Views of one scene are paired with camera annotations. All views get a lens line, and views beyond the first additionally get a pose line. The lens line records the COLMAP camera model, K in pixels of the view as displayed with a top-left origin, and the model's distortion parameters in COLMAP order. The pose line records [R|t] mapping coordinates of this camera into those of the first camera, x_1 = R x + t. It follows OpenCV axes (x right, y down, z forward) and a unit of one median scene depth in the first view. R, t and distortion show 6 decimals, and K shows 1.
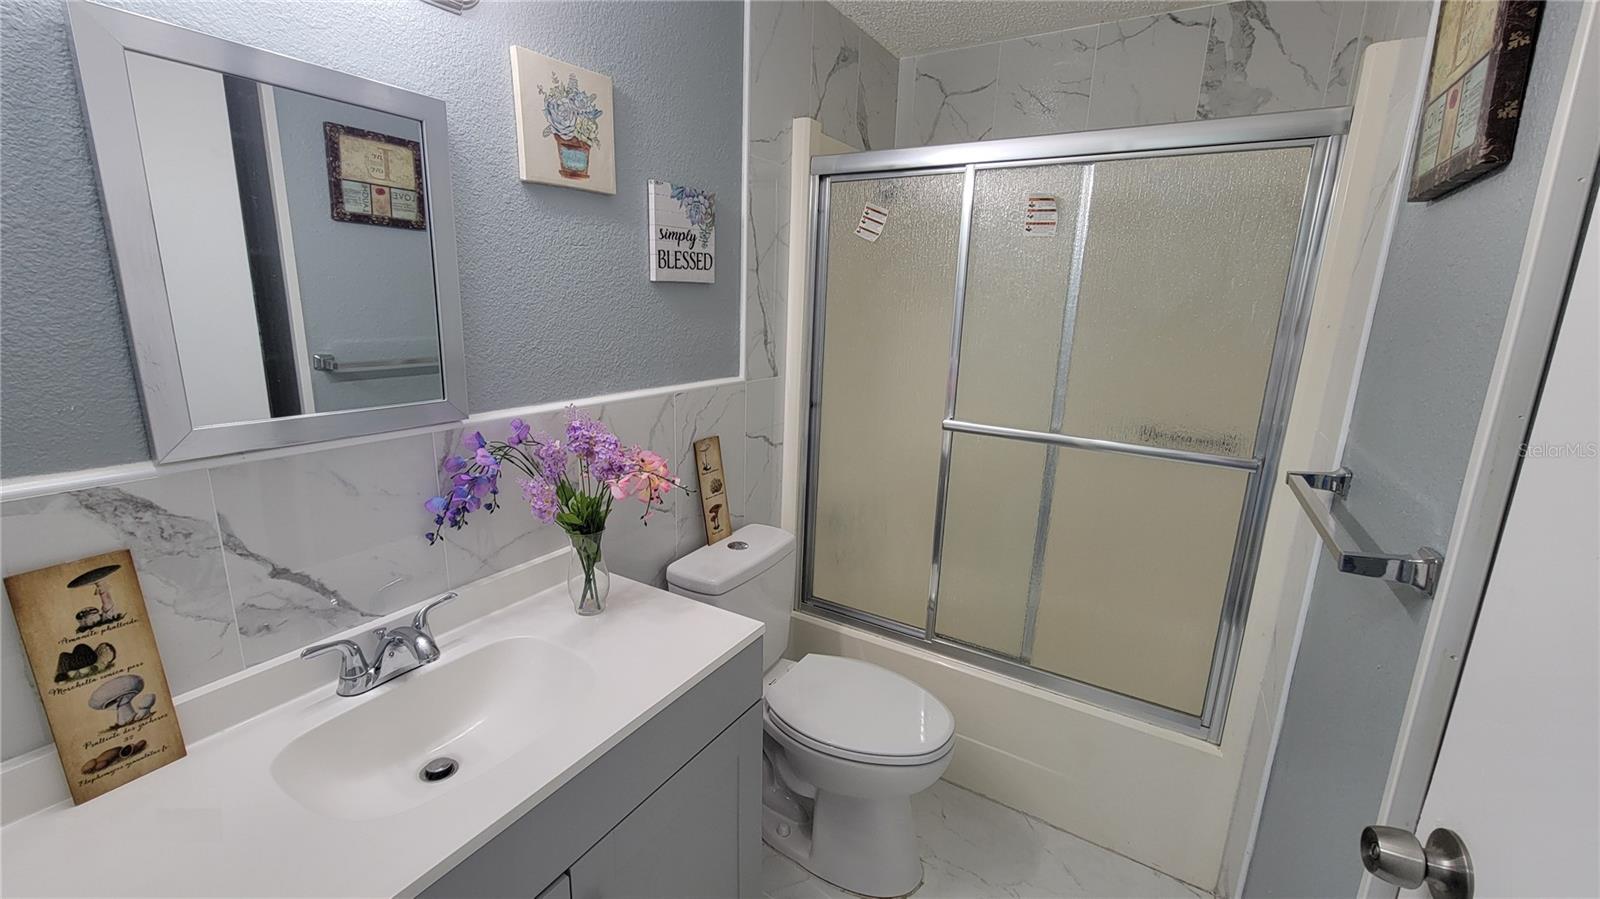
lens RADIAL K [[651.7, 0, 782.4], [0, 651.7, 444.2], [0, 0, 1]] dist [-0.003103, 0.001087]
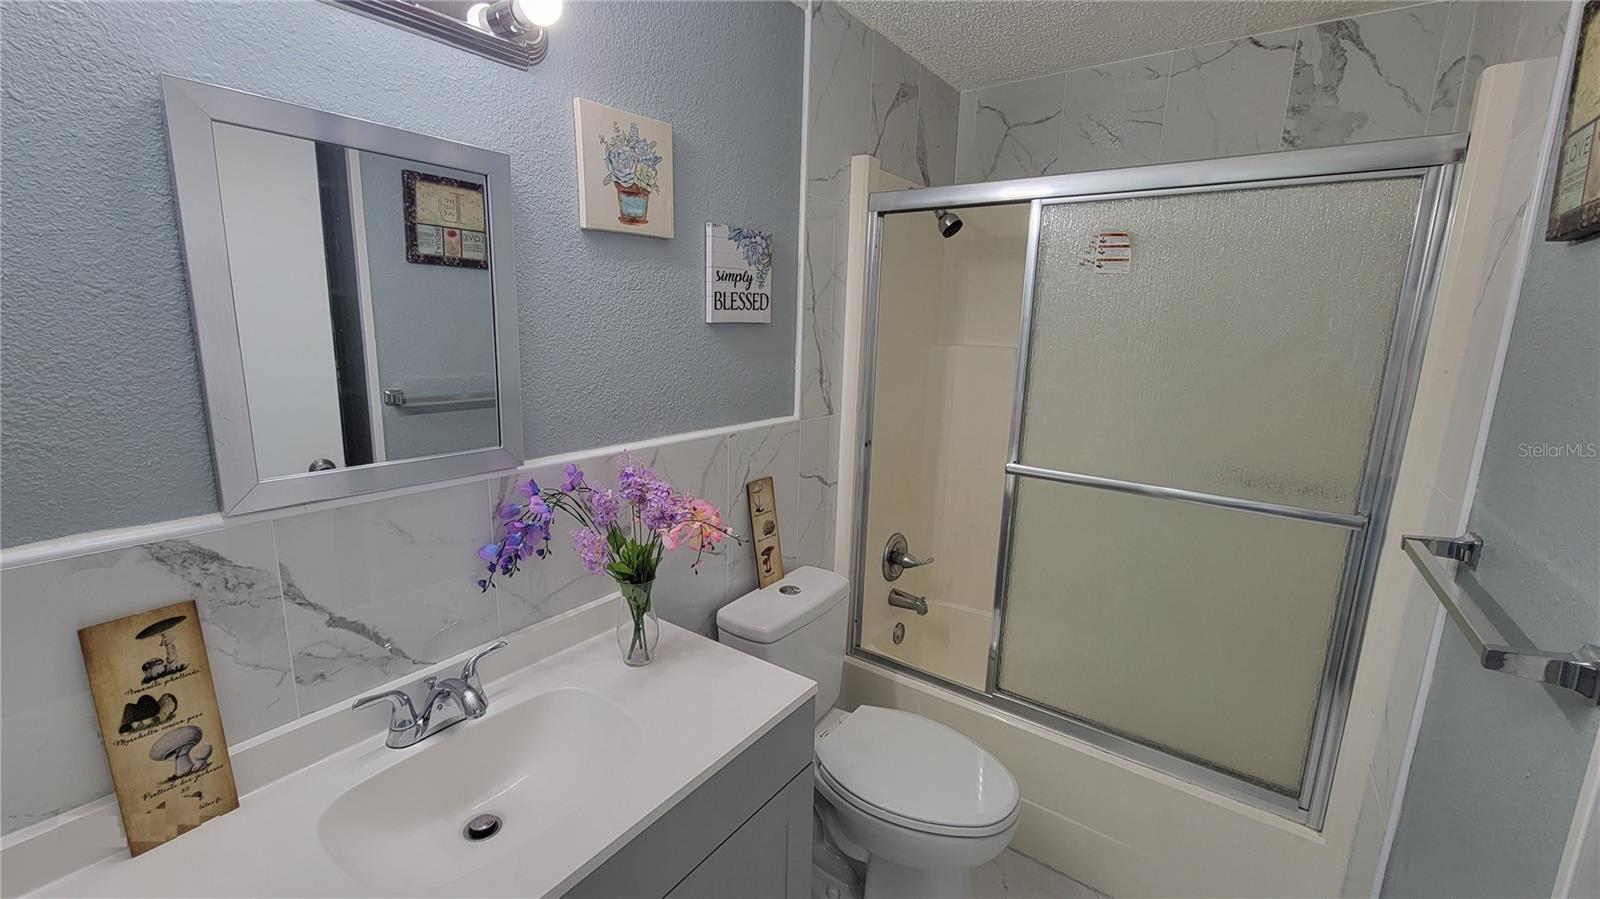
lens RADIAL K [[651.7, 0, 782.9], [0, 651.7, 441.7], [0, 0, 1]] dist [-0.003103, 0.001087]
pose [[0.996650, 0.011553, -0.080964, -0.003266], [-0.014670, 0.999170, -0.038003, -0.031941], [0.080458, 0.039064, 0.995992, 0.025569]]
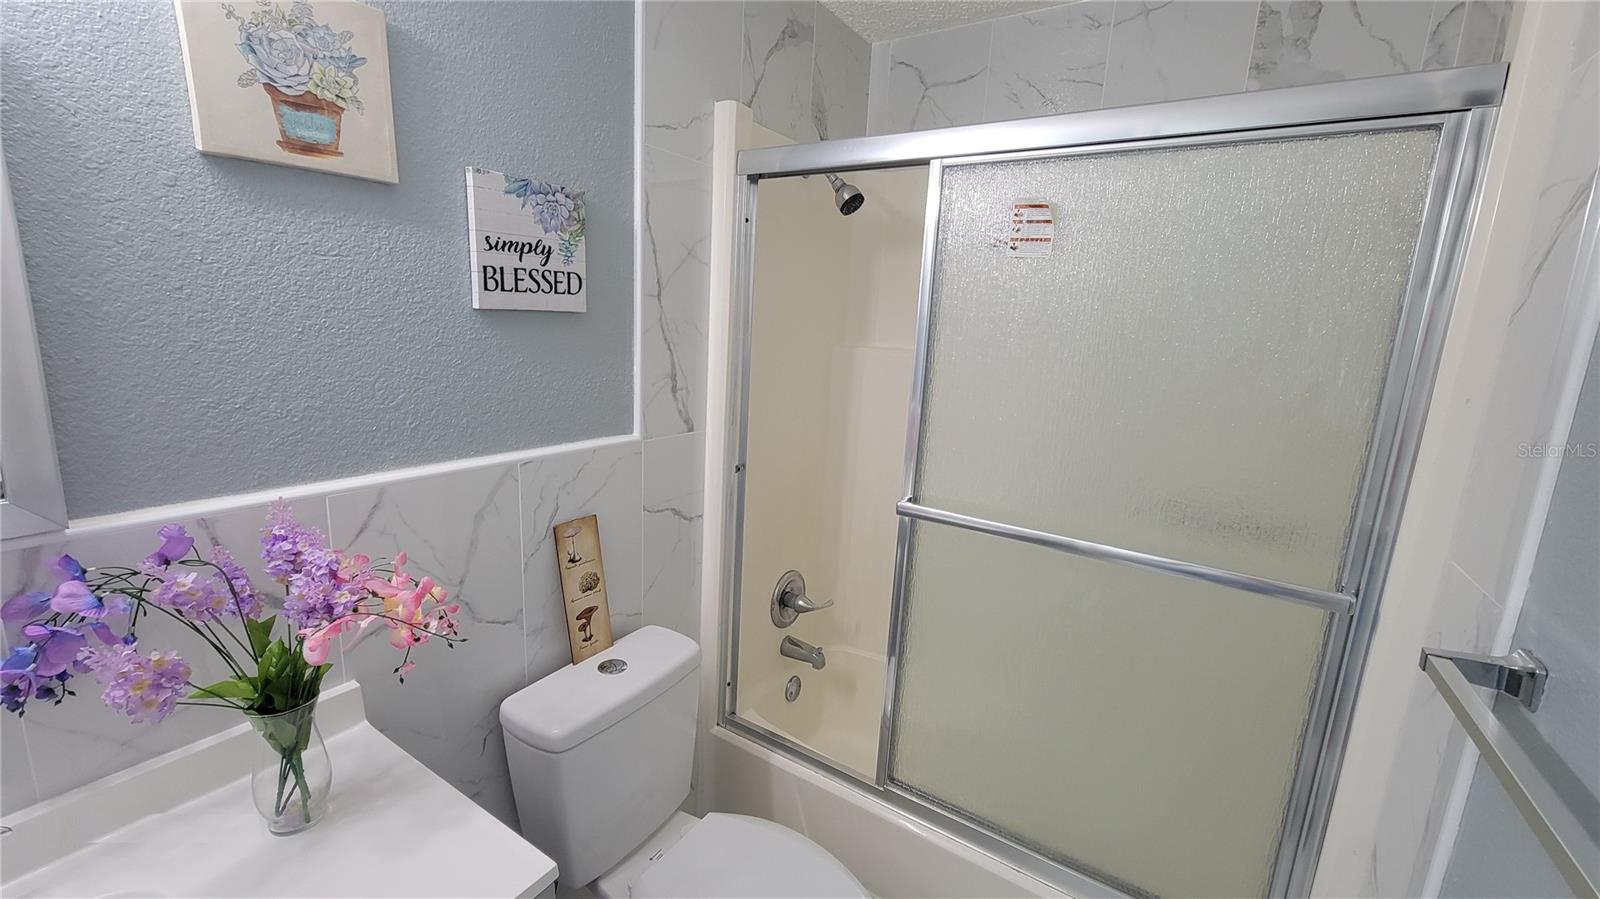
lens RADIAL K [[651.7, 0, 783.5], [0, 651.7, 442.1], [0, 0, 1]] dist [-0.003103, 0.001087]
pose [[0.999446, 0.025009, -0.021978, 0.151686], [-0.025784, 0.999029, -0.035725, -0.086051], [0.021063, 0.036272, 0.999120, 0.294986]]
